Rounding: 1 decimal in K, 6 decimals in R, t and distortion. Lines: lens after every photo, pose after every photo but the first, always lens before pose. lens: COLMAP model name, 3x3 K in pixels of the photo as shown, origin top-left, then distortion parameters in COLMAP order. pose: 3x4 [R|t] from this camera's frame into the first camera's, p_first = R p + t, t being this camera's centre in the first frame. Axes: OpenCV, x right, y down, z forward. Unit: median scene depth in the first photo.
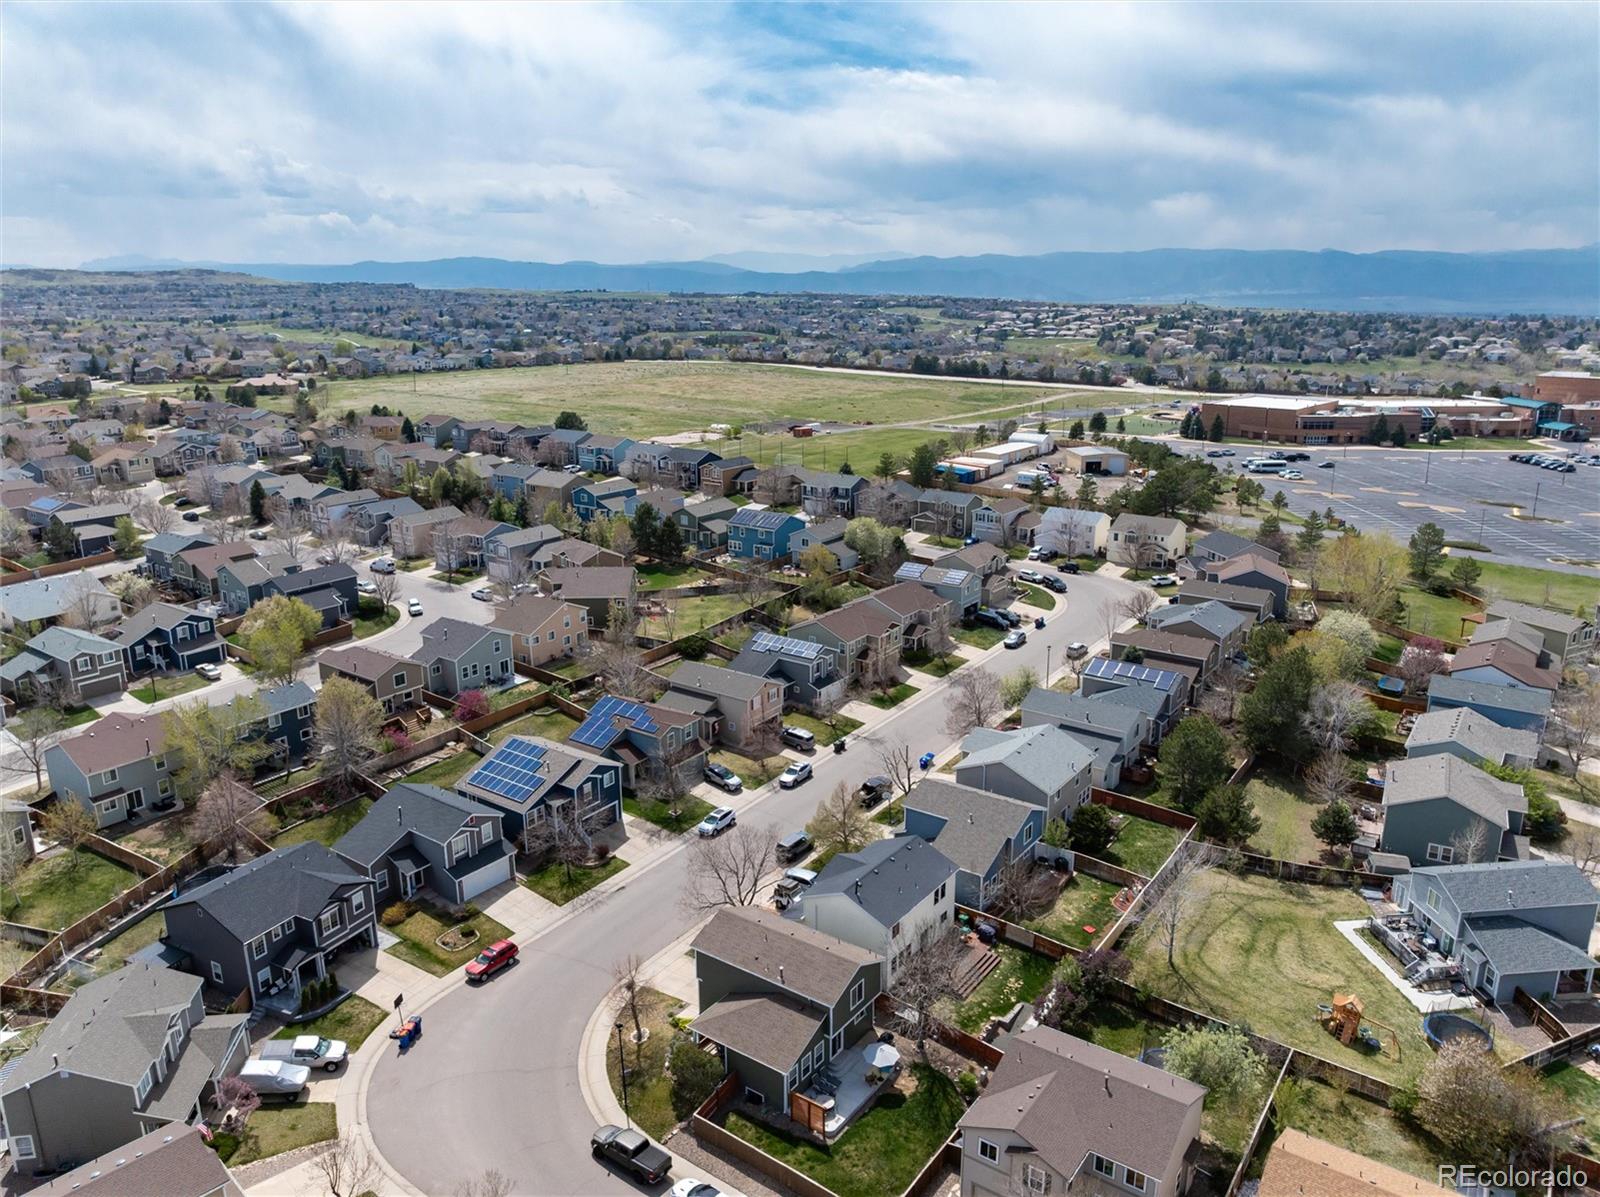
lens RADIAL K [[1122.6, 0, 806.4], [0, 1122.6, 591.6], [0, 0, 1]] dist [-0.034590, -0.001562]
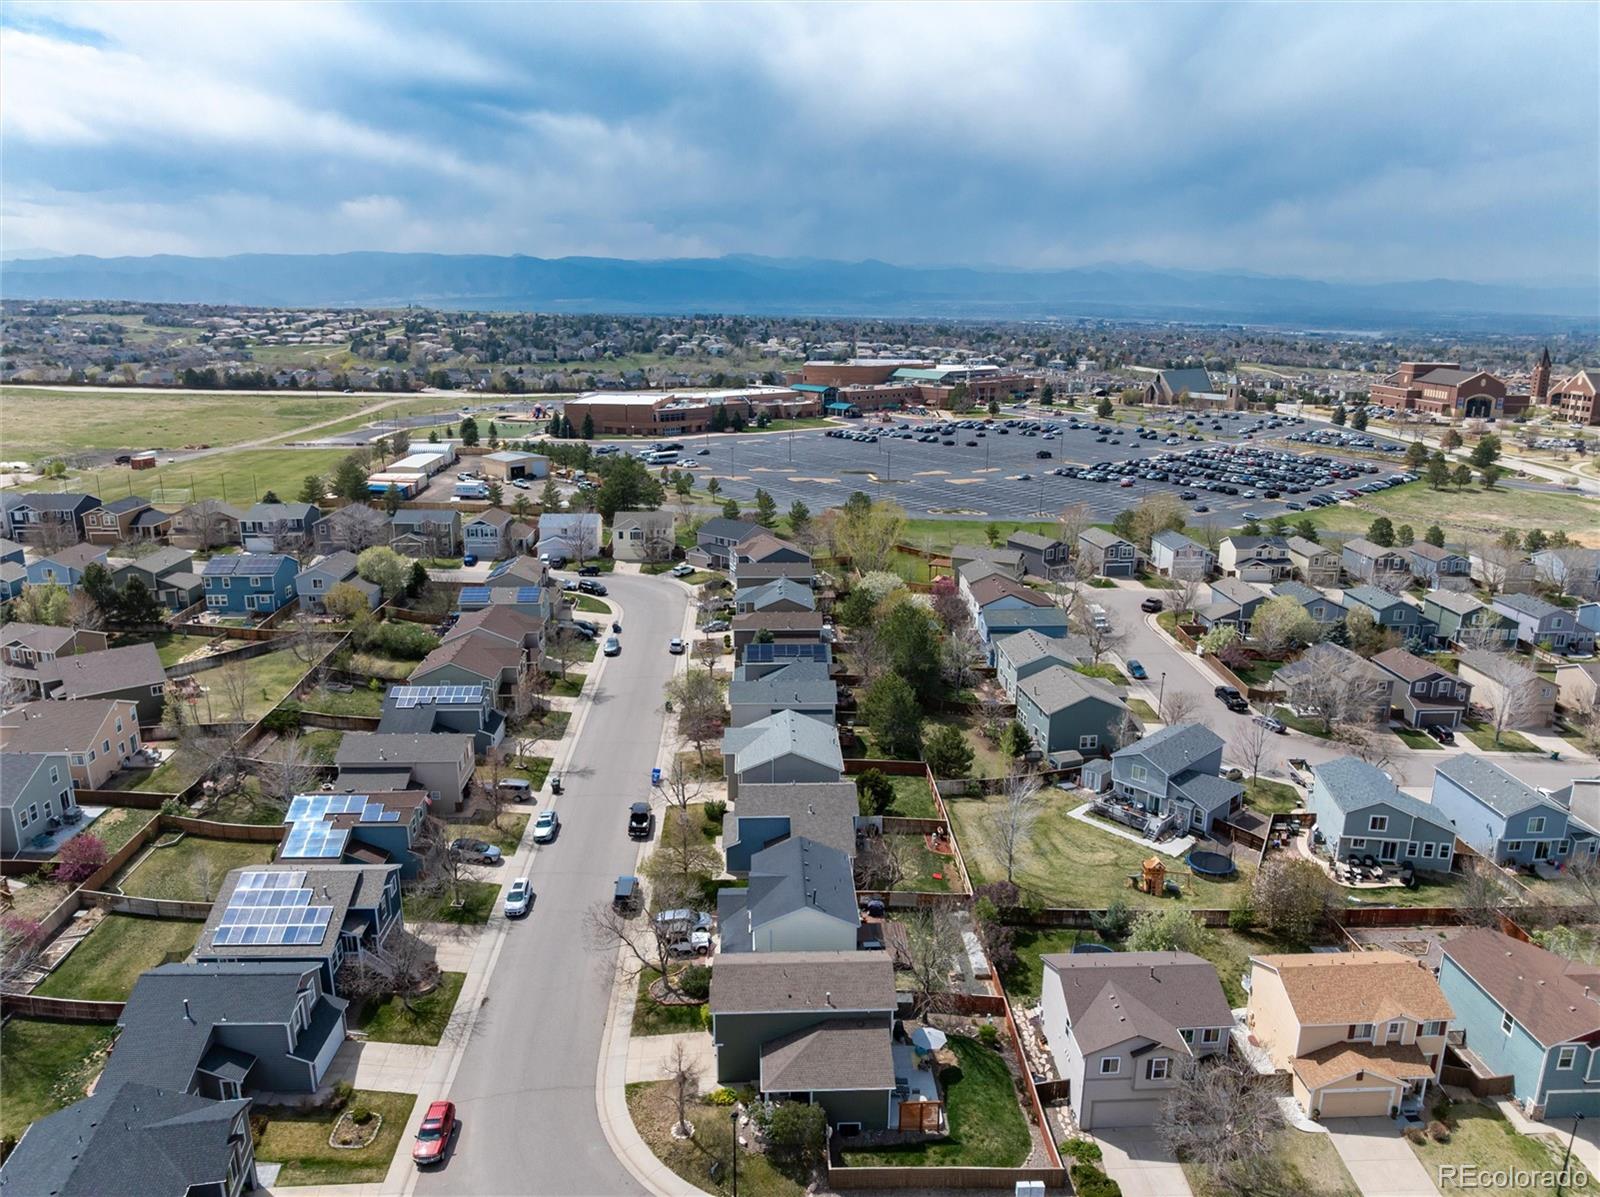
lens RADIAL K [[1122.6, 0, 806.4], [0, 1122.6, 591.6], [0, 0, 1]] dist [-0.034590, -0.001562]
pose [[0.787167, -0.148079, 0.598699, -0.253563], [0.149851, 0.987579, 0.047240, -0.025315], [-0.598258, 0.052530, 0.799580, 0.097274]]
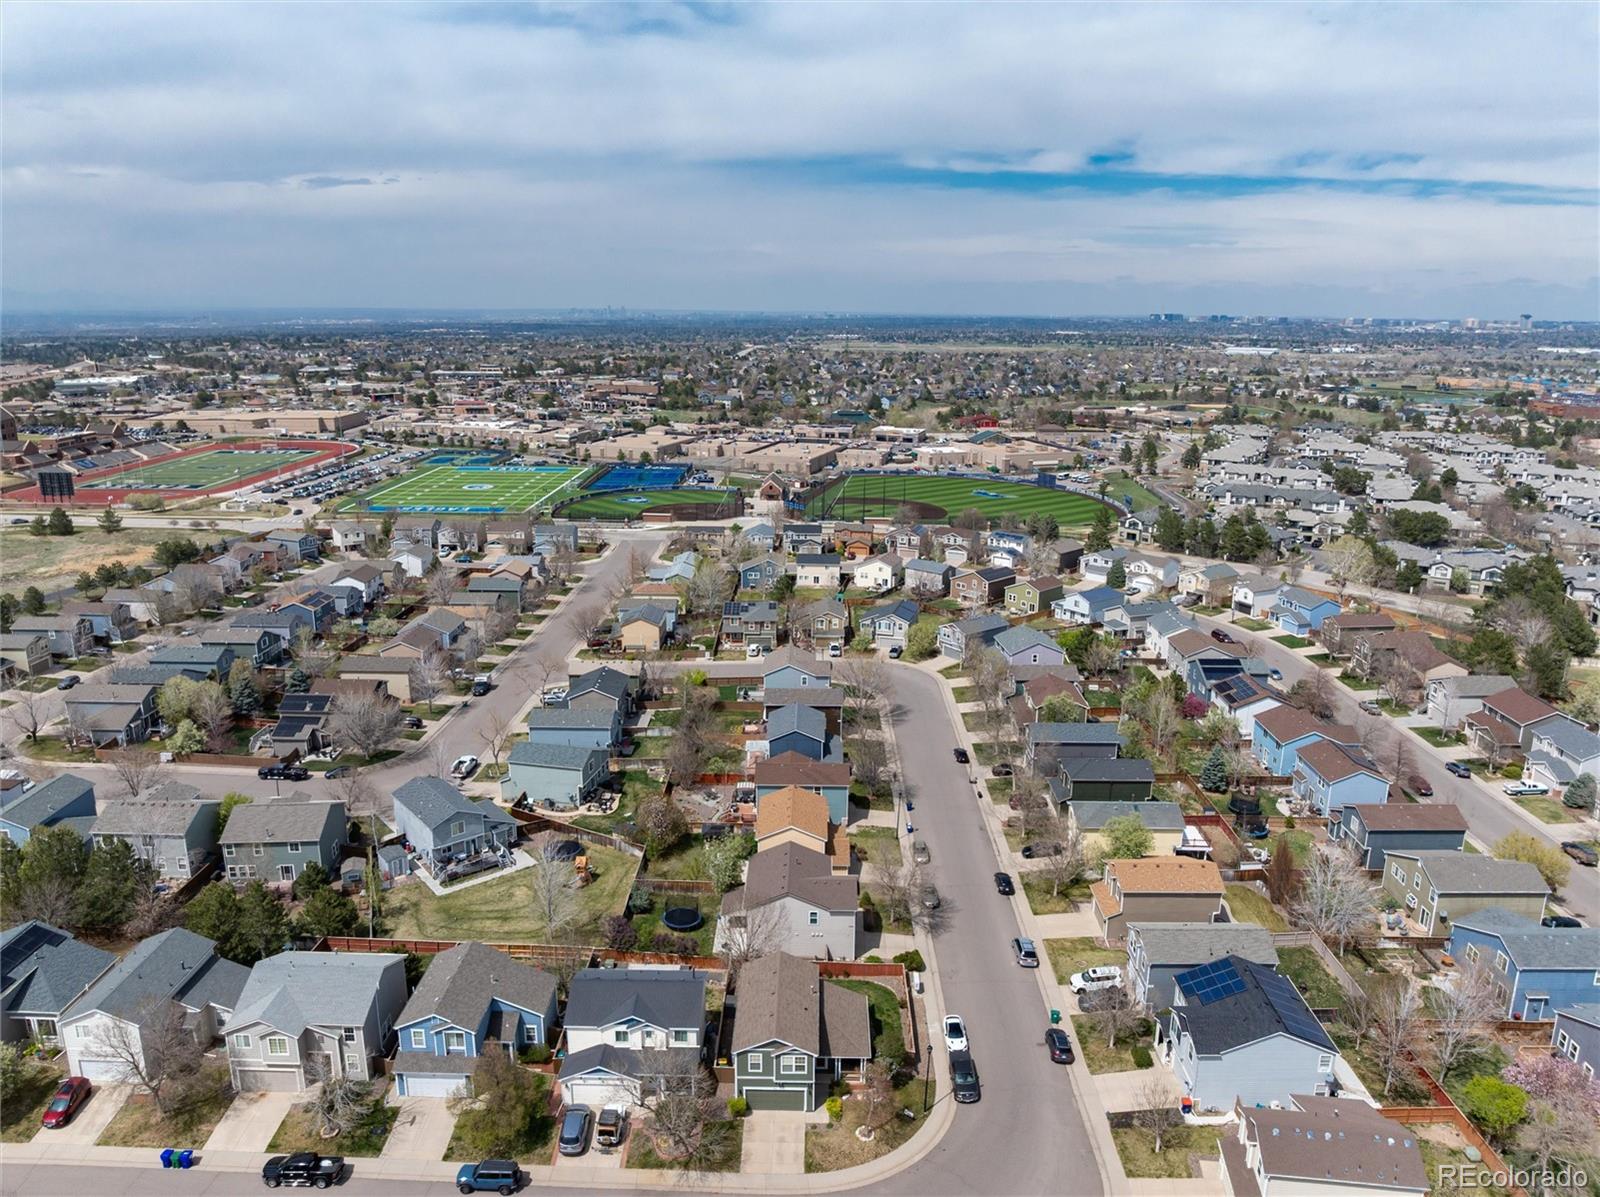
lens RADIAL K [[1111.0, 0, 803.3], [0, 1111.0, 629.9], [0, 0, 1]] dist [-0.025993, -0.005187]
pose [[-0.564359, -0.231205, 0.792491, -0.406608], [0.209827, 0.888278, 0.408576, -0.235913], [-0.798418, 0.396870, -0.452795, 0.631554]]
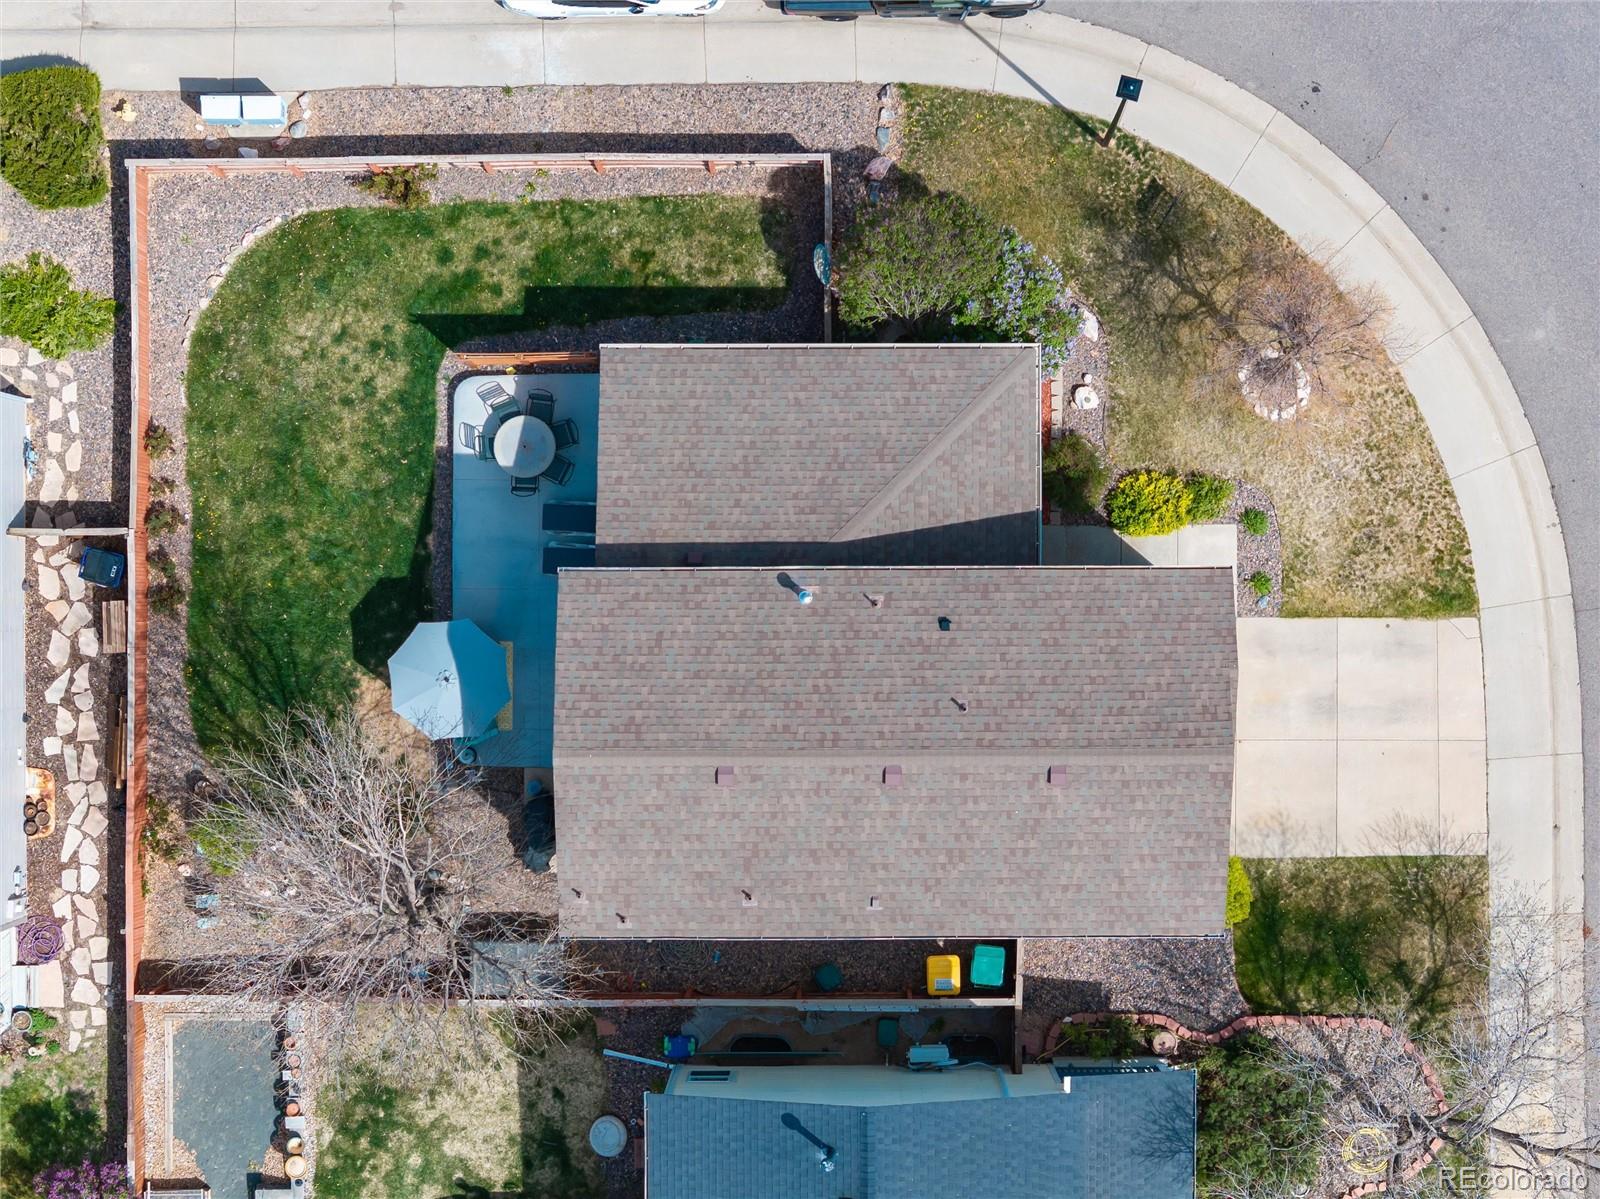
lens RADIAL K [[1122.6, 0, 806.4], [0, 1122.6, 592.6], [0, 0, 1]] dist [-0.034590, -0.001562]
pose [[-0.812724, 0.582620, 0.005739, -0.009990], [-0.170882, -0.247765, 0.953631, 0.066281], [0.557027, 0.774058, 0.300924, 0.416592]]
